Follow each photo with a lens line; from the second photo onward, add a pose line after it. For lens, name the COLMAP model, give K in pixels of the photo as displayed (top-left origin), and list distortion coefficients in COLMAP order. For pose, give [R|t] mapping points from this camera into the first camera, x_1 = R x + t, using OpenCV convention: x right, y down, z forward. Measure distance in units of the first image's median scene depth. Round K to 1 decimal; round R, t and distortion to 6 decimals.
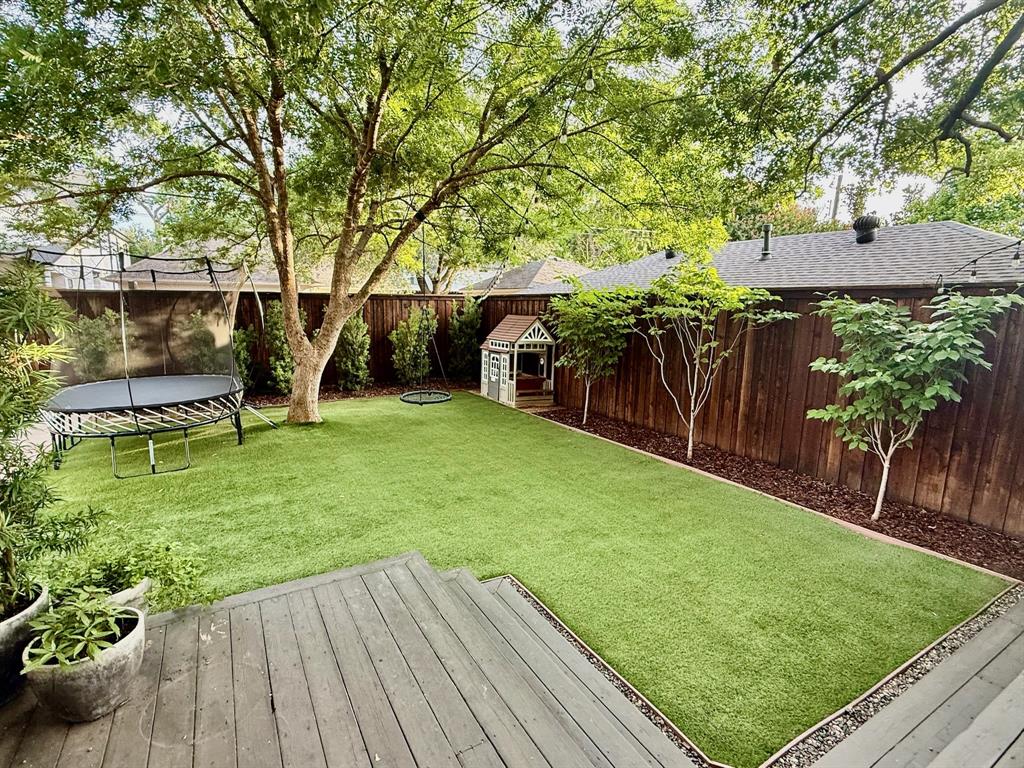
lens RADIAL K [[510.5, 0, 514.3], [0, 510.5, 387.8], [0, 0, 1]] dist [0.001317, -0.000328]
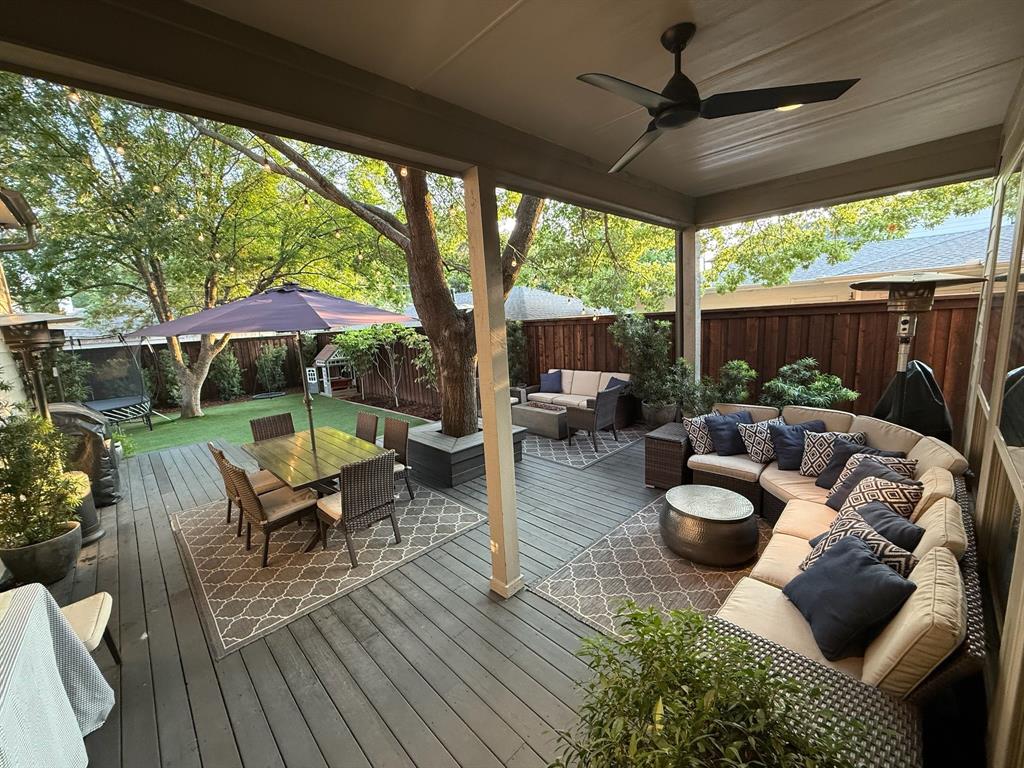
lens RADIAL K [[412.8, 0, 509.9], [0, 412.8, 382.0], [0, 0, 1]] dist [-0.001380, -0.000058]
pose [[0.968204, -0.106135, 0.226530, 0.284557], [0.110531, 0.993850, -0.006772, 0.065106], [-0.224418, 0.031595, 0.973981, -0.528632]]
